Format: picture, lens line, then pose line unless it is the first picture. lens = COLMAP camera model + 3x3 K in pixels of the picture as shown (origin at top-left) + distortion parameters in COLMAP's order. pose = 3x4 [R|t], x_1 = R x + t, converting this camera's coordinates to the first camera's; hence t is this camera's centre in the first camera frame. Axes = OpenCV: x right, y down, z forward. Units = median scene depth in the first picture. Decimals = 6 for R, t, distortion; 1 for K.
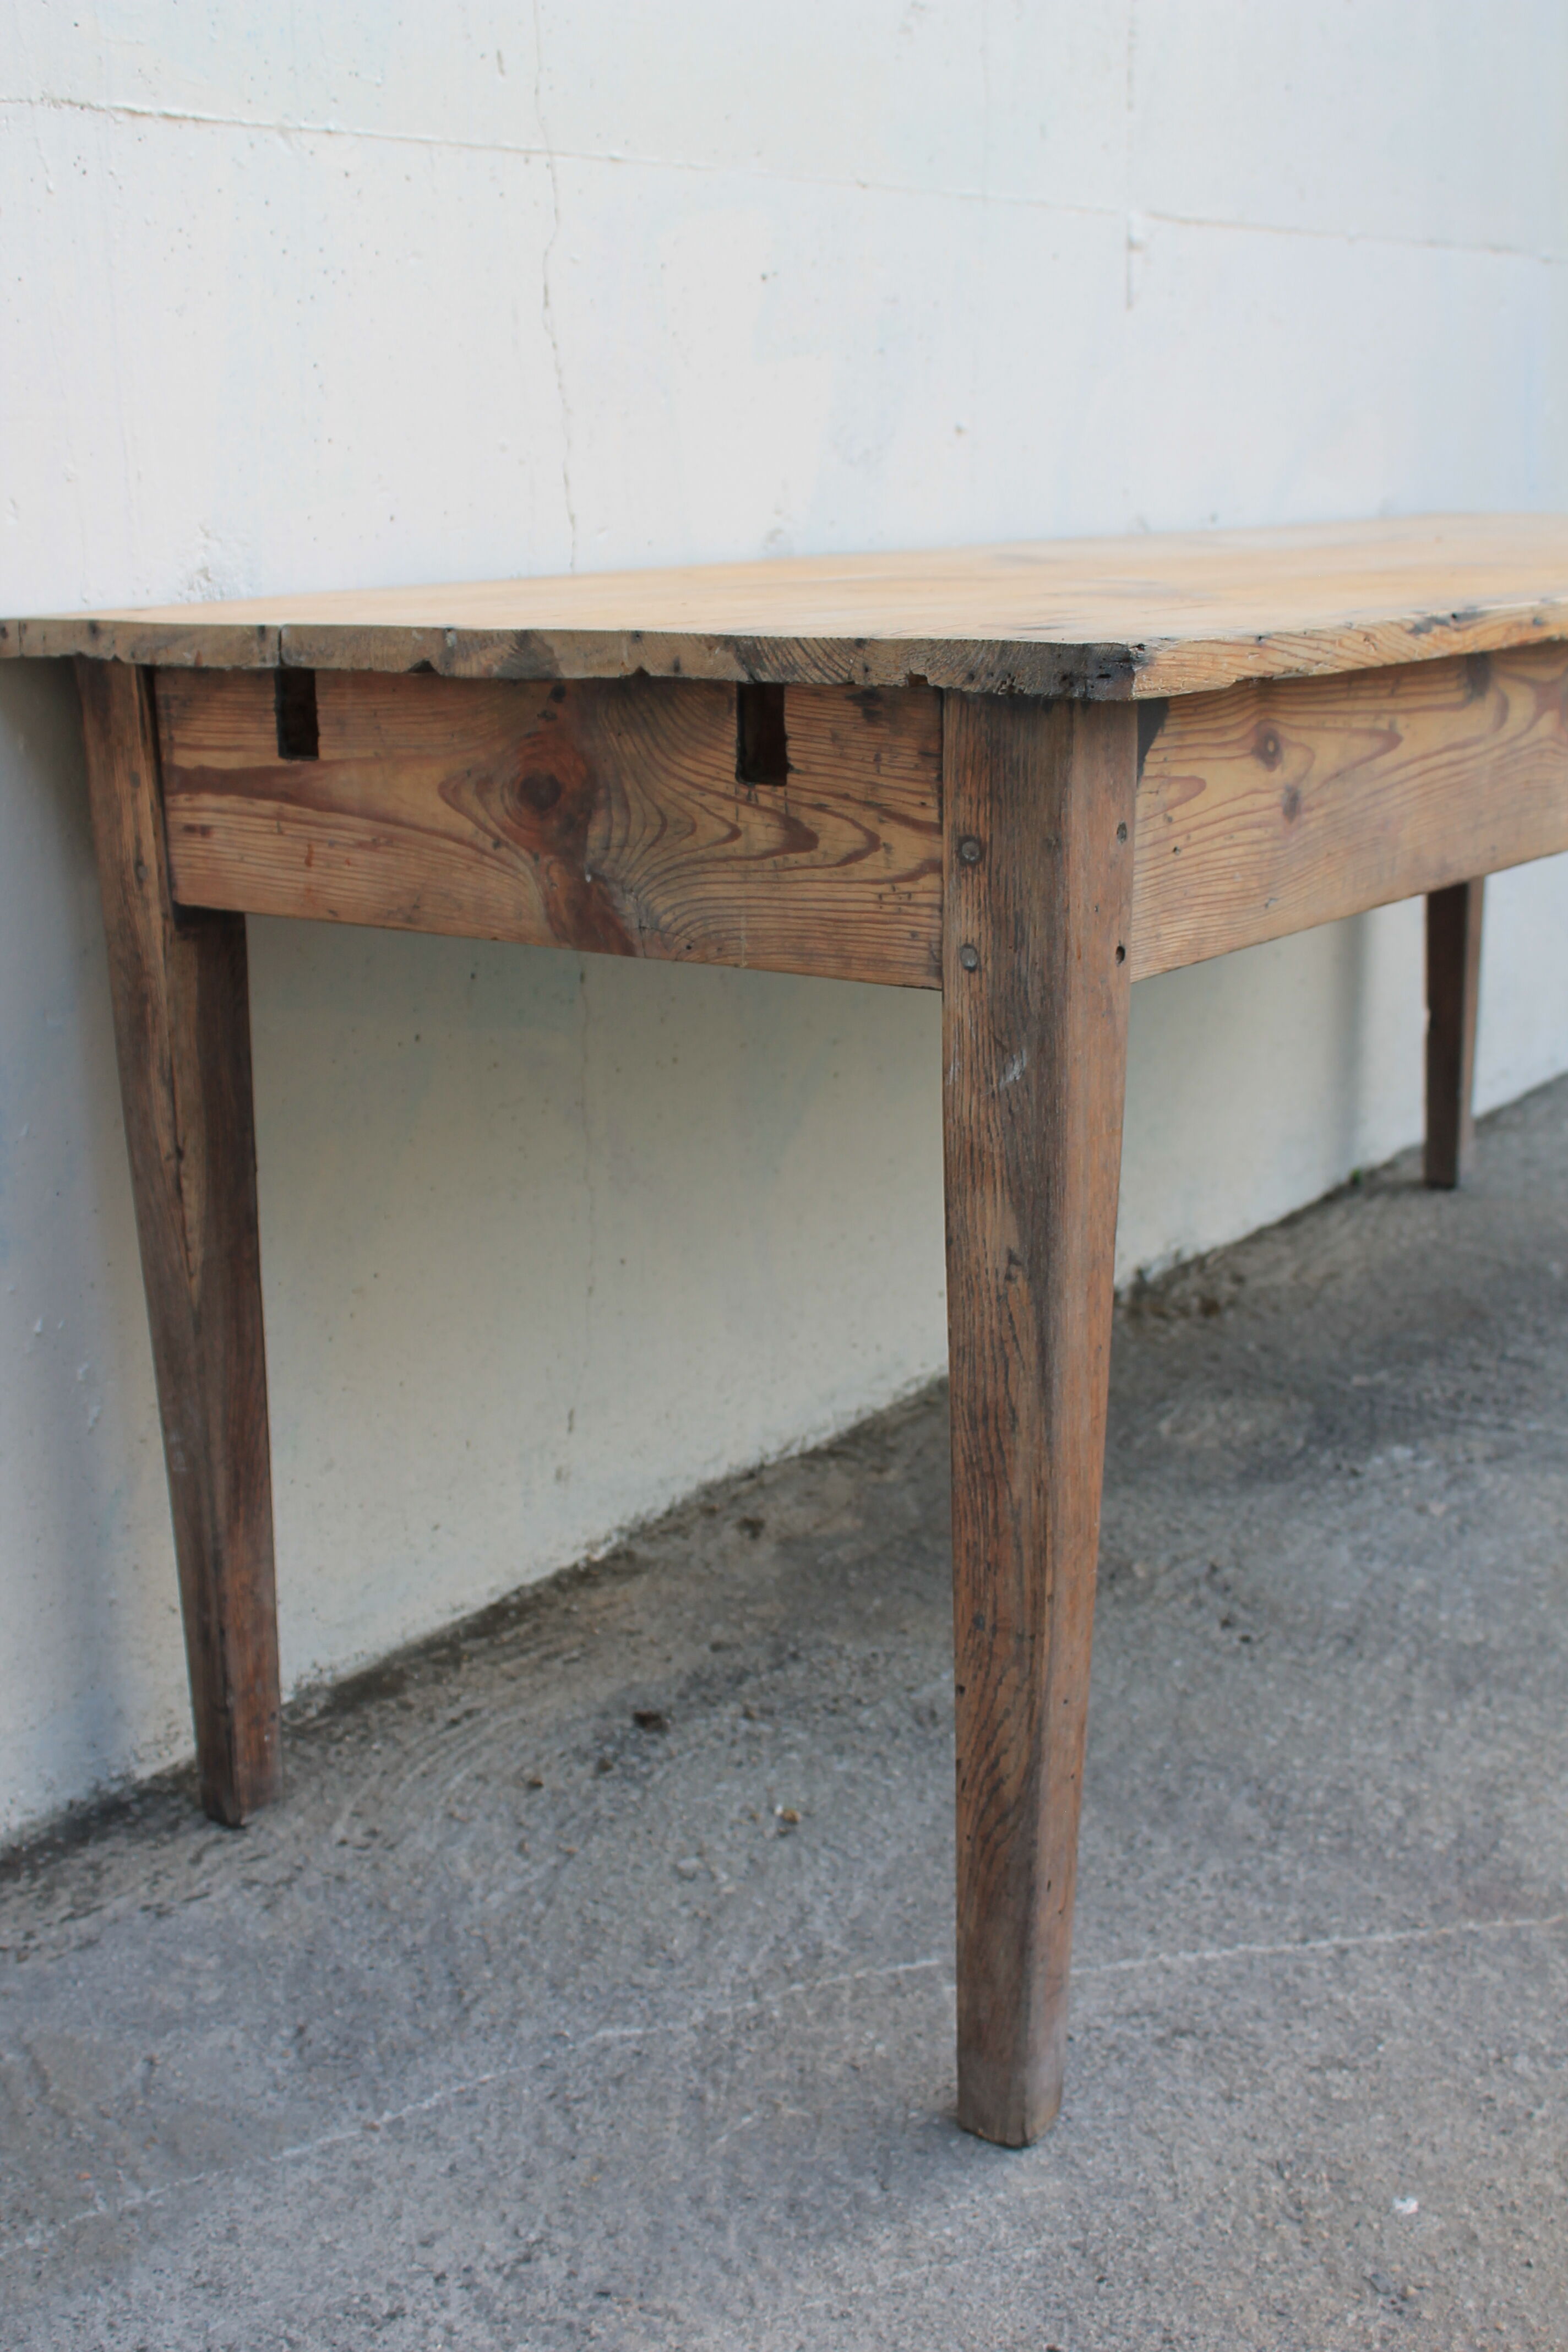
lens RADIAL K [[2761.7, 0, 784.0], [0, 2761.7, 1176.0], [0, 0, 1]] dist [-0.013784, -0.043210]
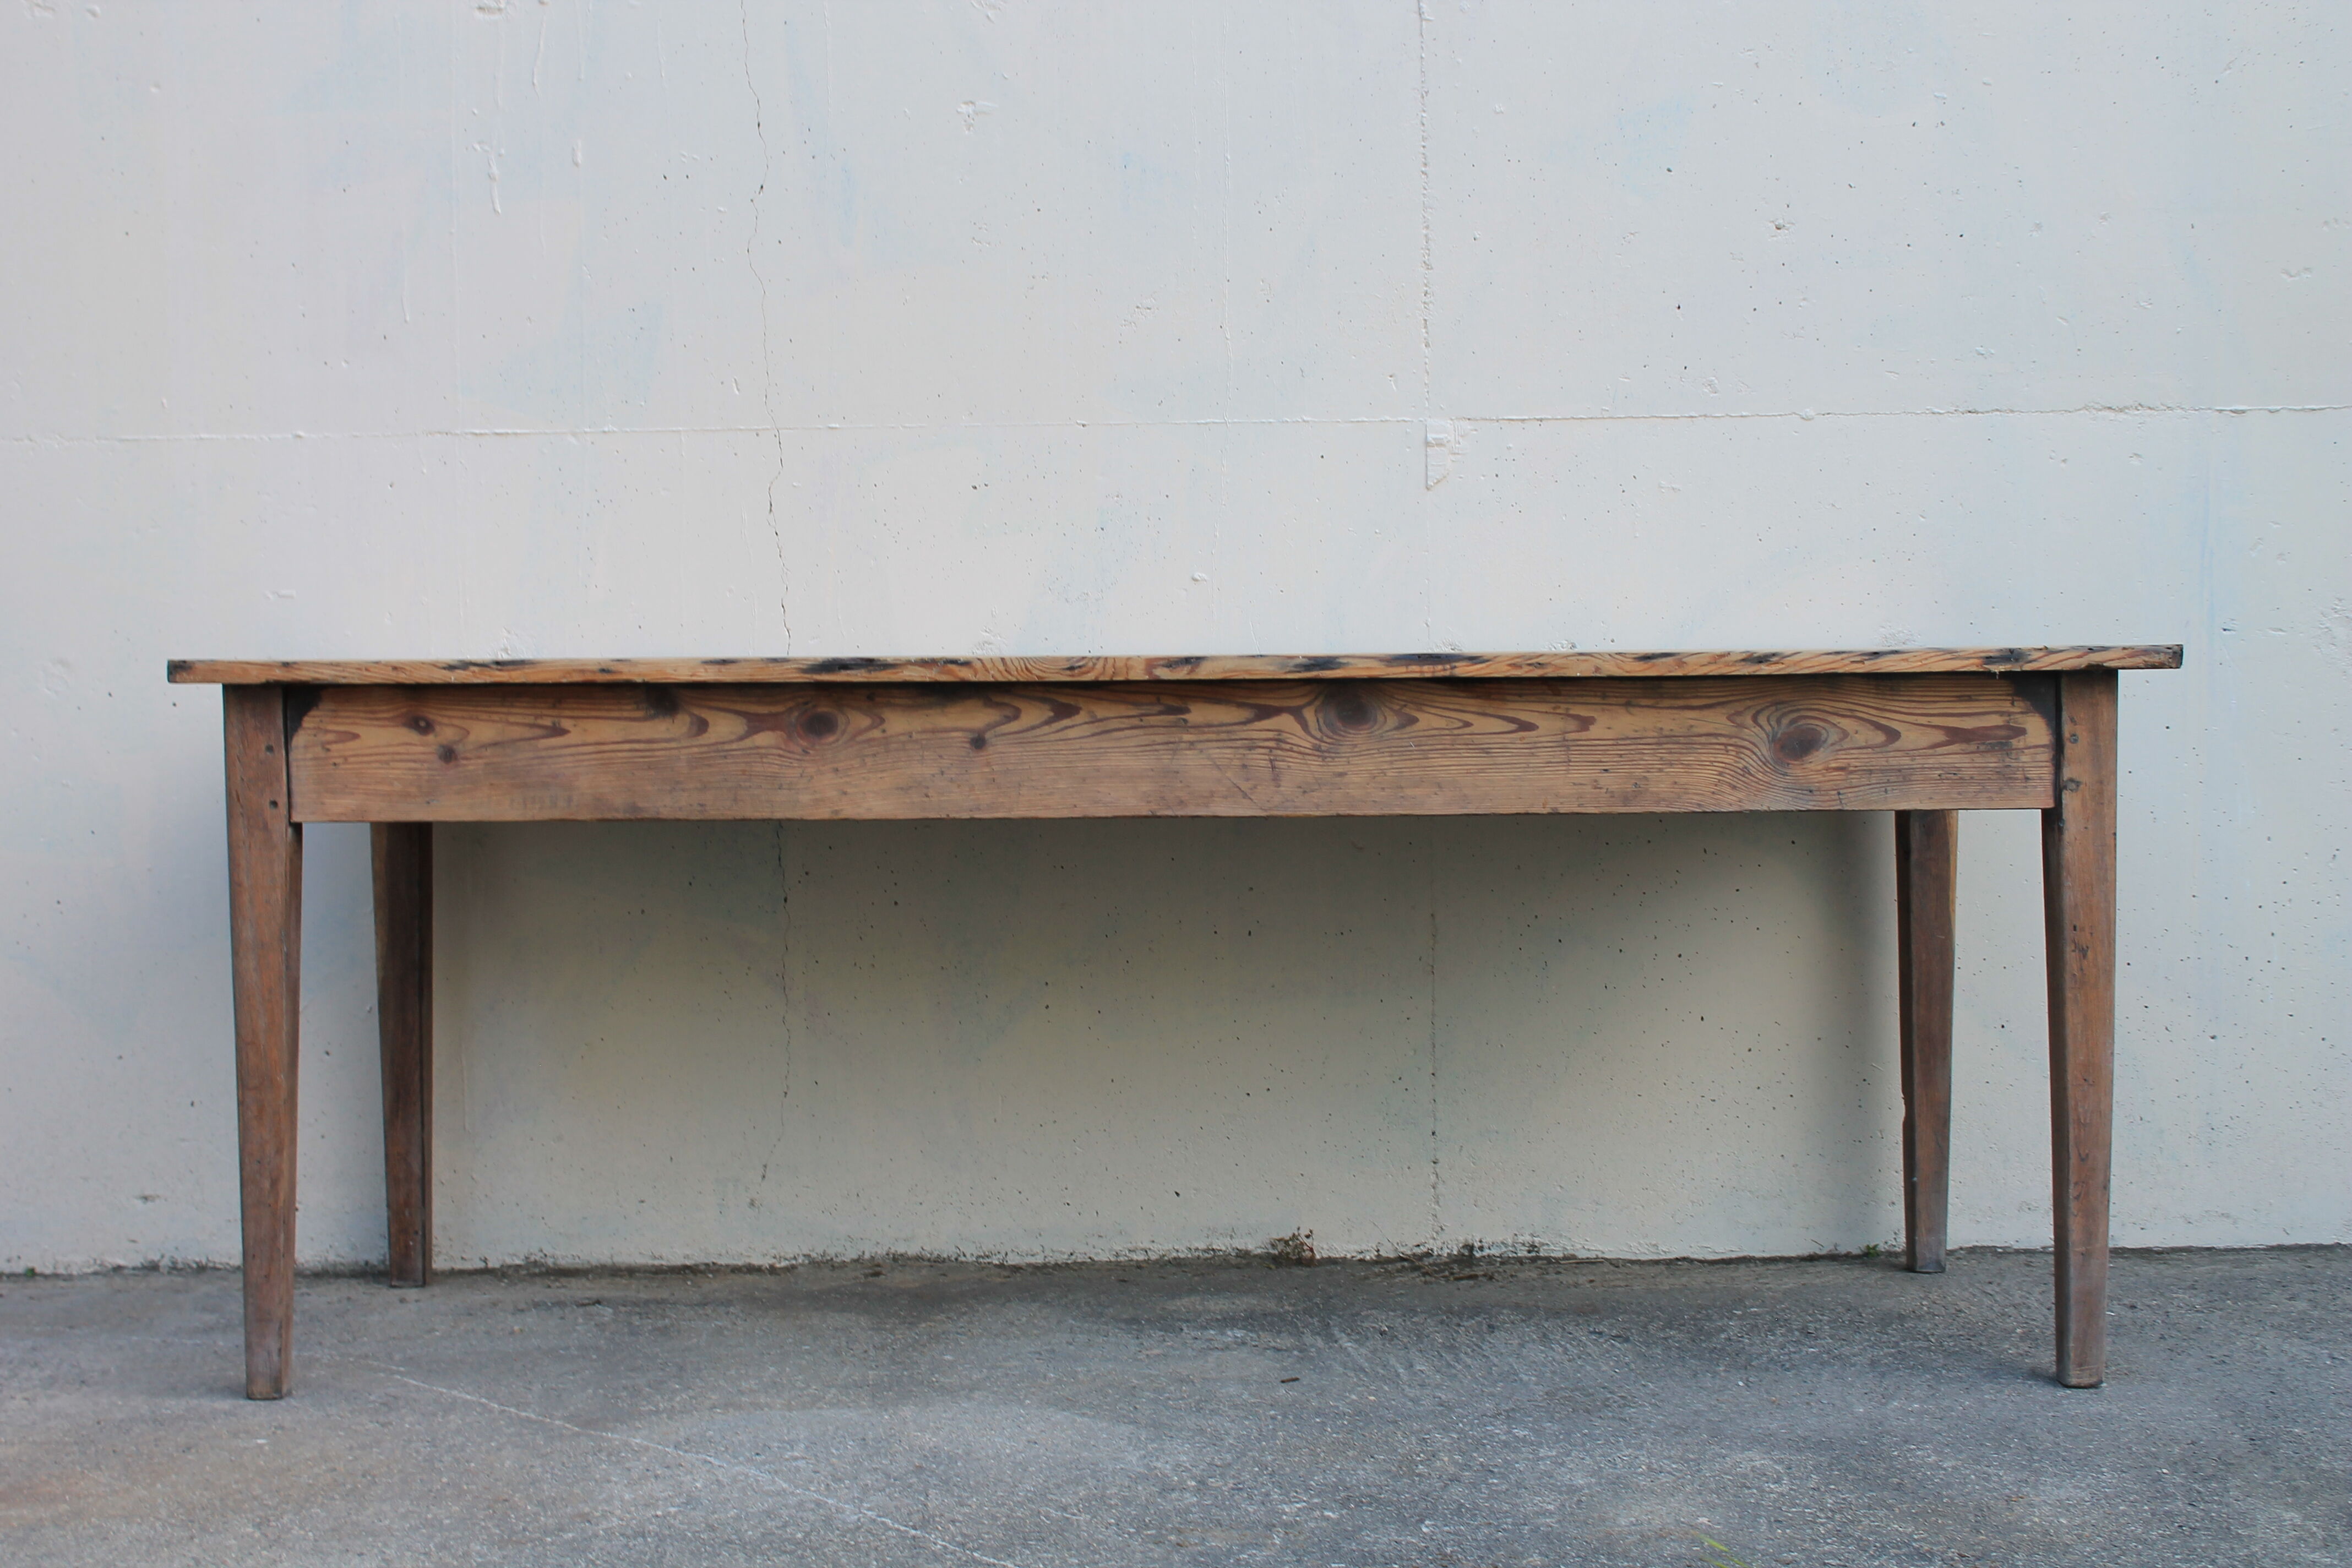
lens RADIAL K [[3110.1, 0, 1176.0], [0, 3110.1, 784.0], [0, 0, 1]] dist [-0.025346, 0.000102]
pose [[0.595119, 0.039888, -0.802647, 1.677119], [-0.206182, 0.972915, -0.104523, 0.008749], [0.776739, 0.227695, 0.587224, 0.070754]]
